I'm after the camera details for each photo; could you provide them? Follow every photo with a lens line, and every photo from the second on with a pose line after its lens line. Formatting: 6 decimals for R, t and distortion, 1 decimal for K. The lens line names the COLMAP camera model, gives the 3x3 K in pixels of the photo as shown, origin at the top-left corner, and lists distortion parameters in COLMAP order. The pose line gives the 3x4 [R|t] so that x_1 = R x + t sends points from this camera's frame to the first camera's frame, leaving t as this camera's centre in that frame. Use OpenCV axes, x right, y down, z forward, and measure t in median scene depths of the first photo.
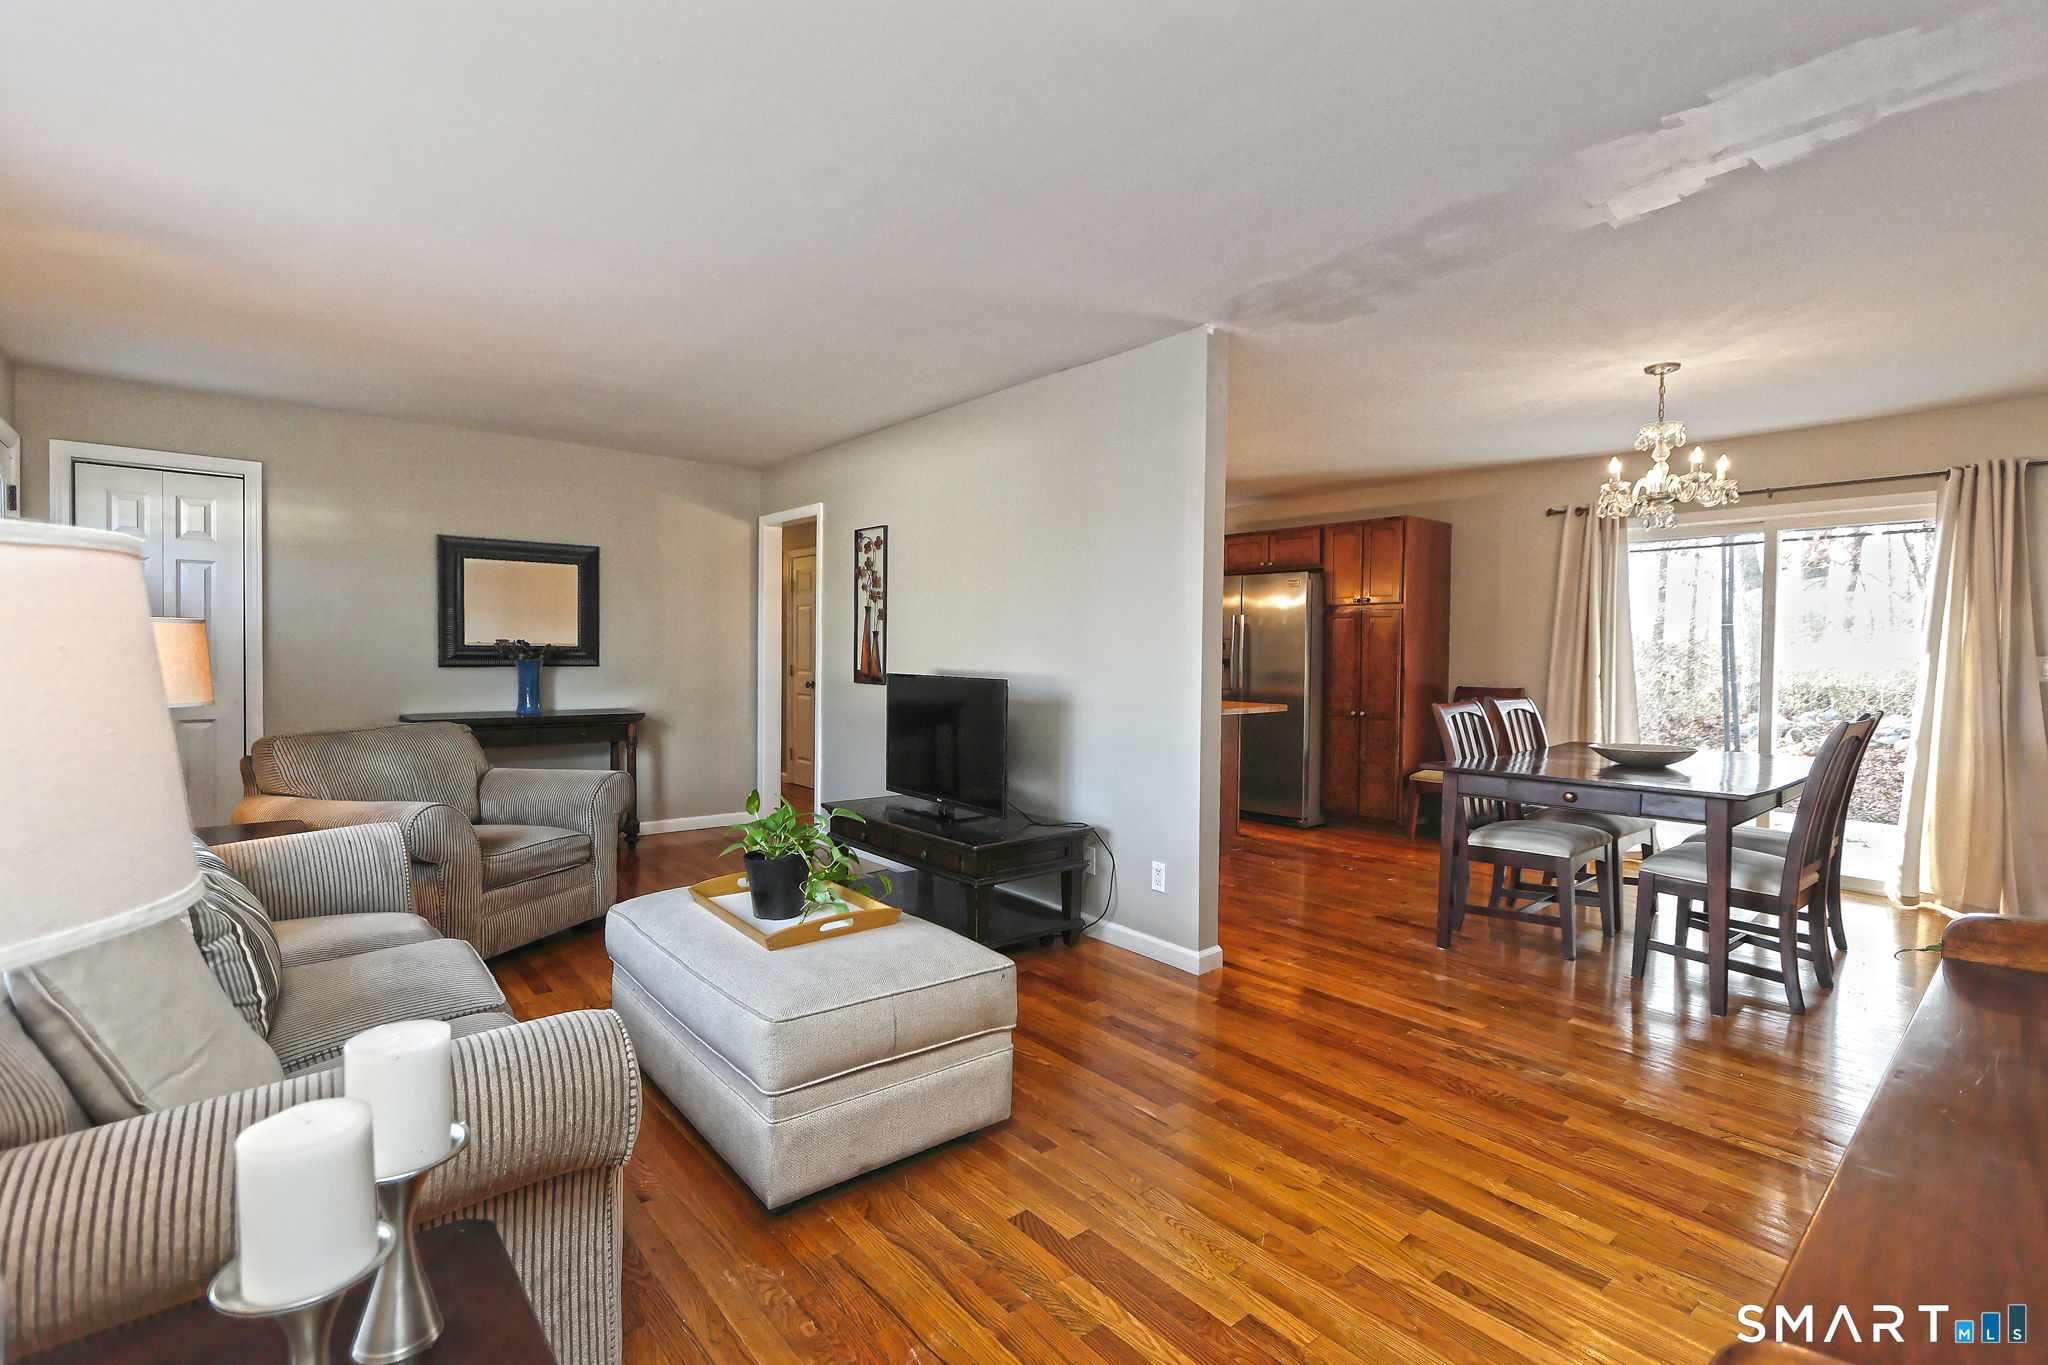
lens RADIAL K [[941.9, 0, 1046.6], [0, 941.9, 665.0], [0, 0, 1]] dist [-0.002864, -0.001078]
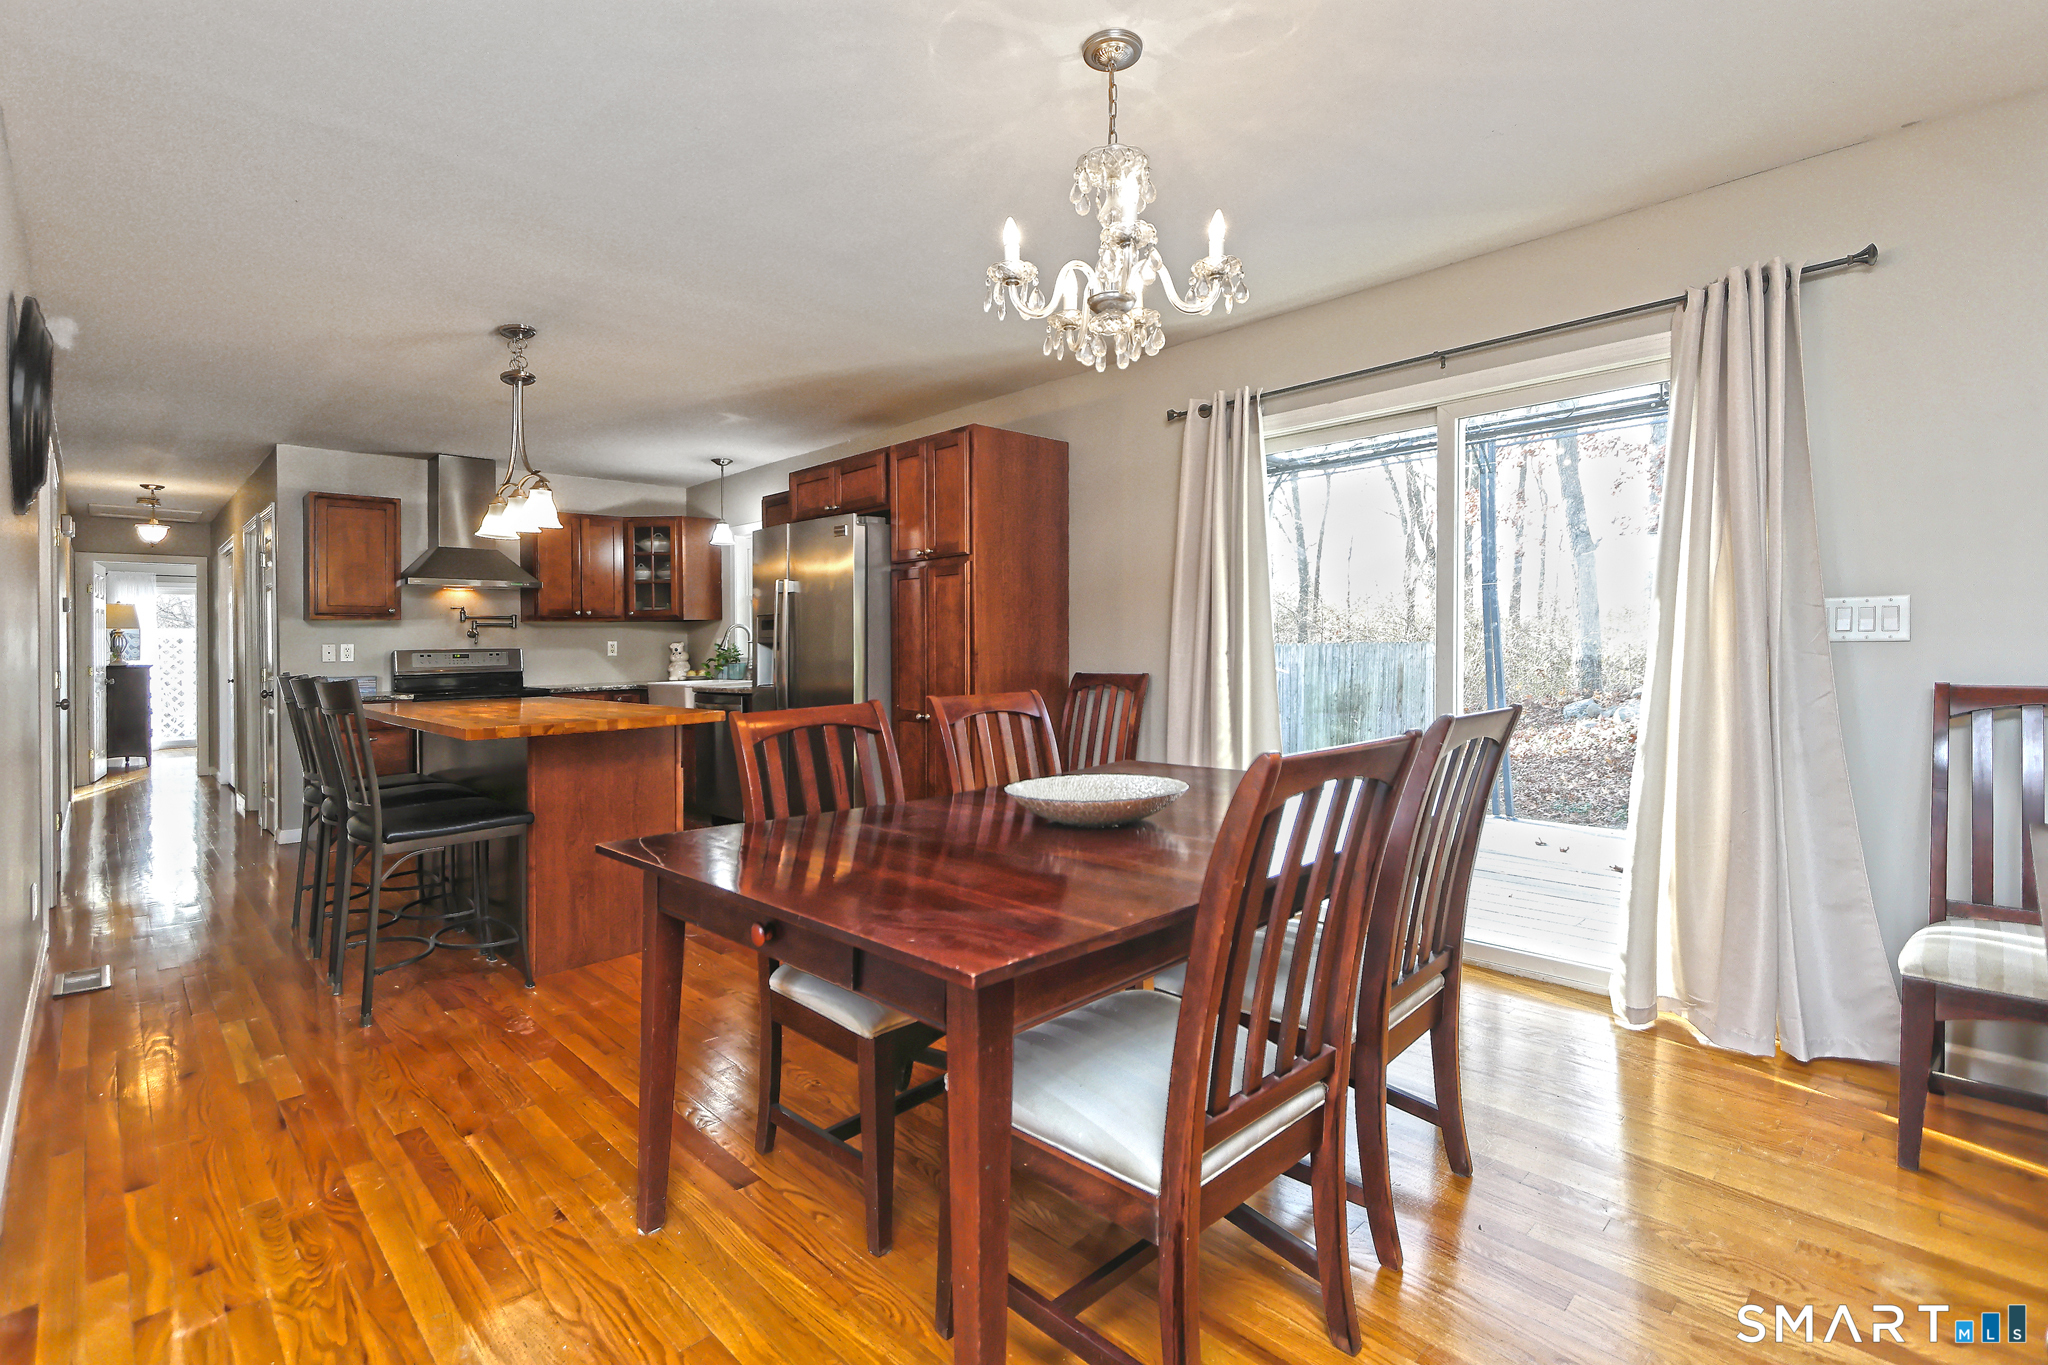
lens RADIAL K [[937.0, 0, 1027.2], [0, 937.0, 656.5], [0, 0, 1]] dist [0.002657, -0.001313]
pose [[0.997055, -0.030846, 0.070215, 0.356496], [0.031022, 0.999518, -0.001422, 0.010923], [-0.070137, 0.003596, 0.997531, 0.311181]]
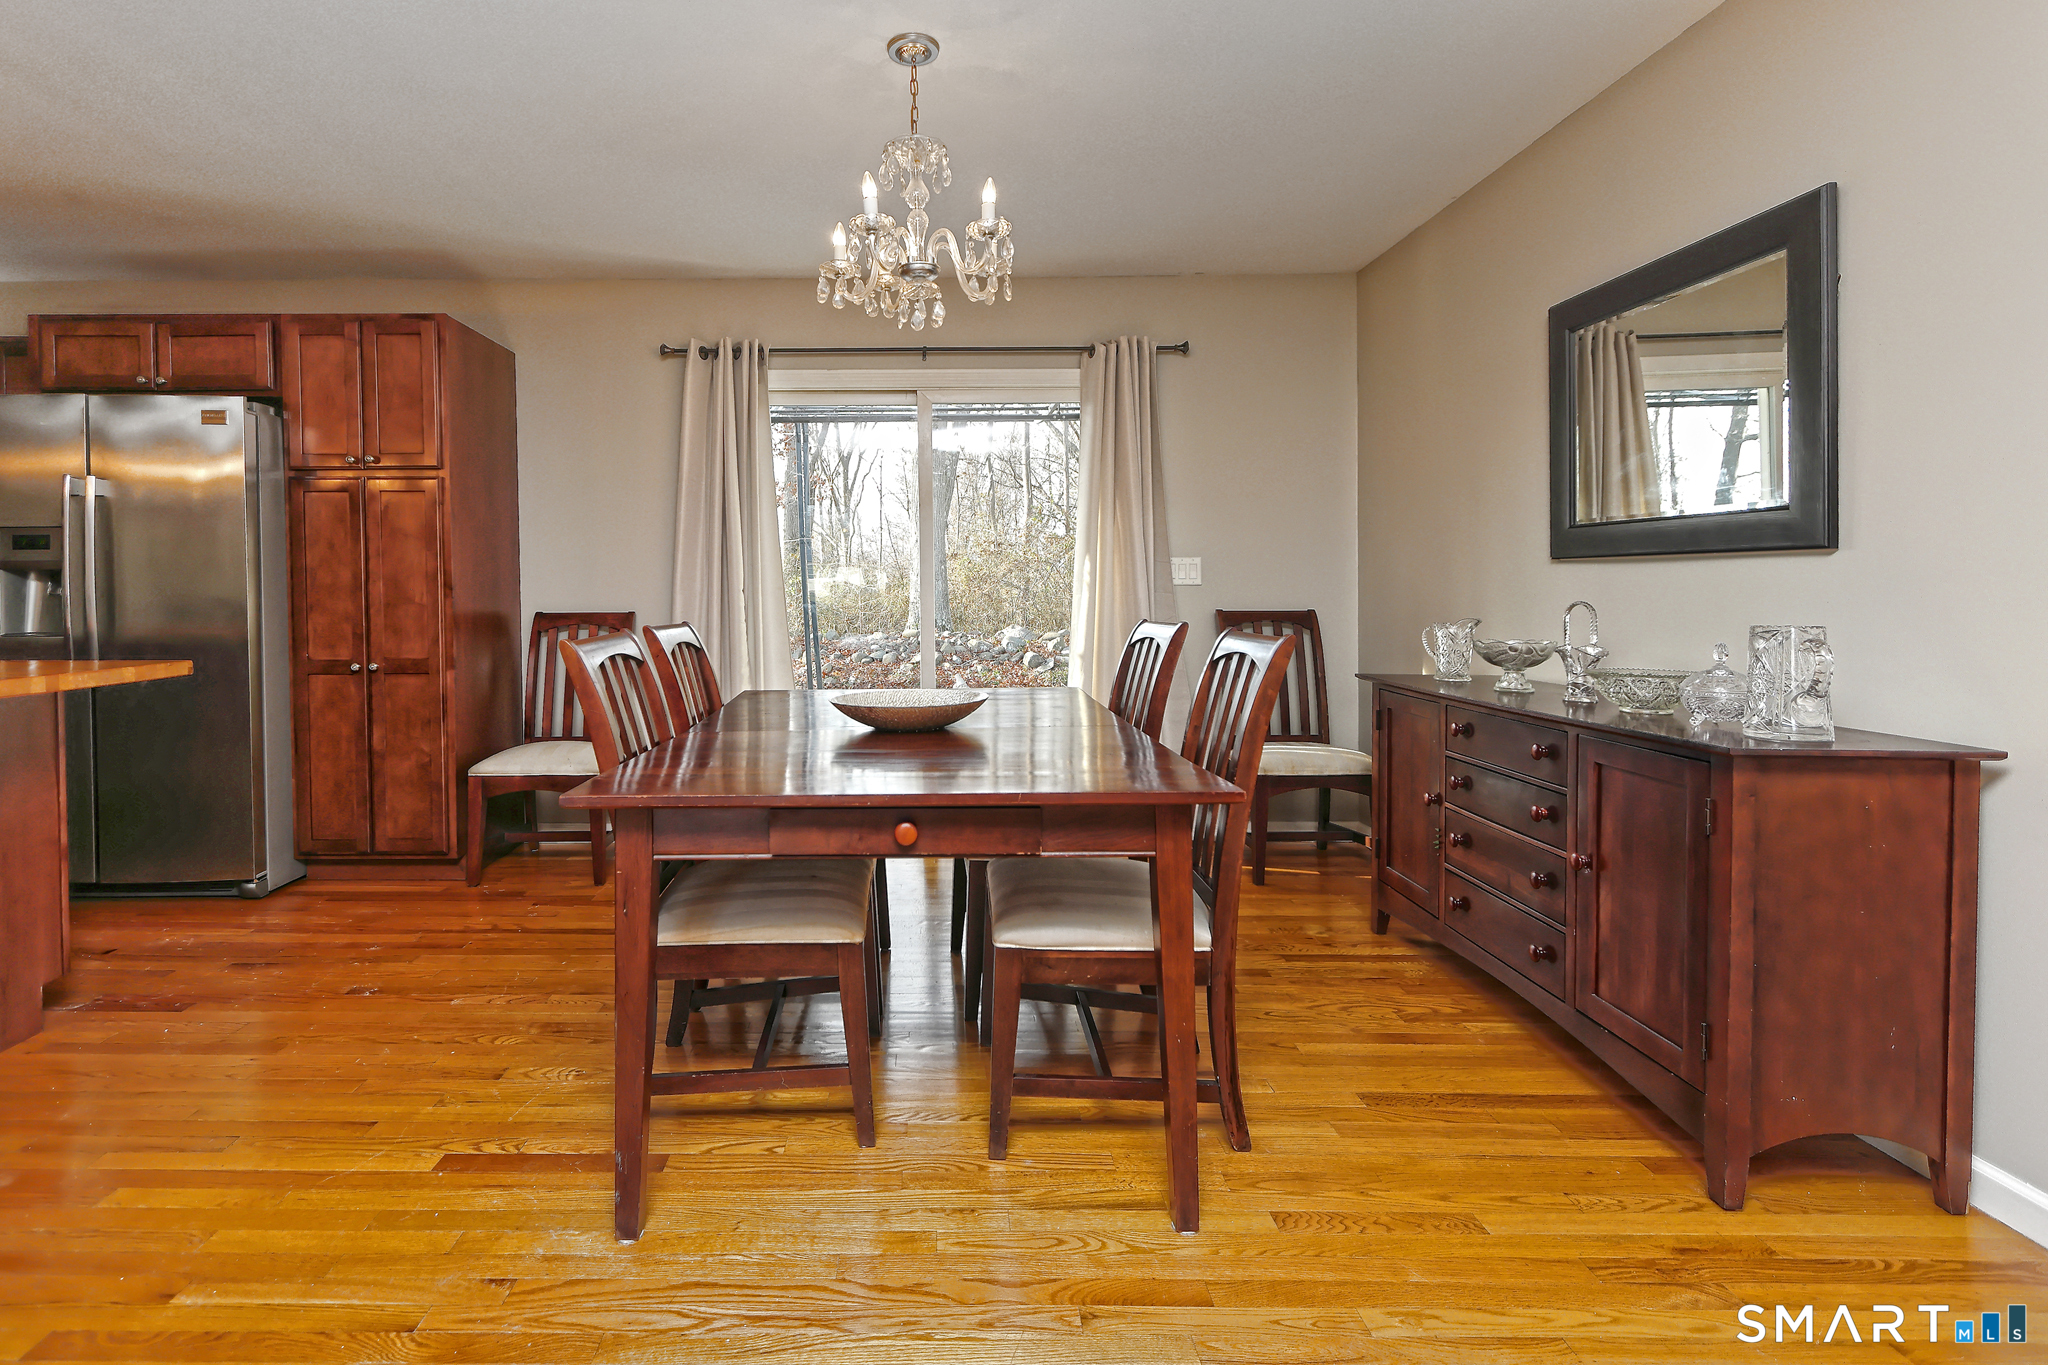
lens RADIAL K [[963.3, 0, 942.3], [0, 963.3, 616.3], [0, 0, 1]] dist [-0.012918, -0.000801]
pose [[0.645384, -0.034152, 0.763095, 0.123537], [0.022934, 0.999416, 0.025332, 0.015770], [-0.763514, 0.001152, 0.645790, 0.383034]]
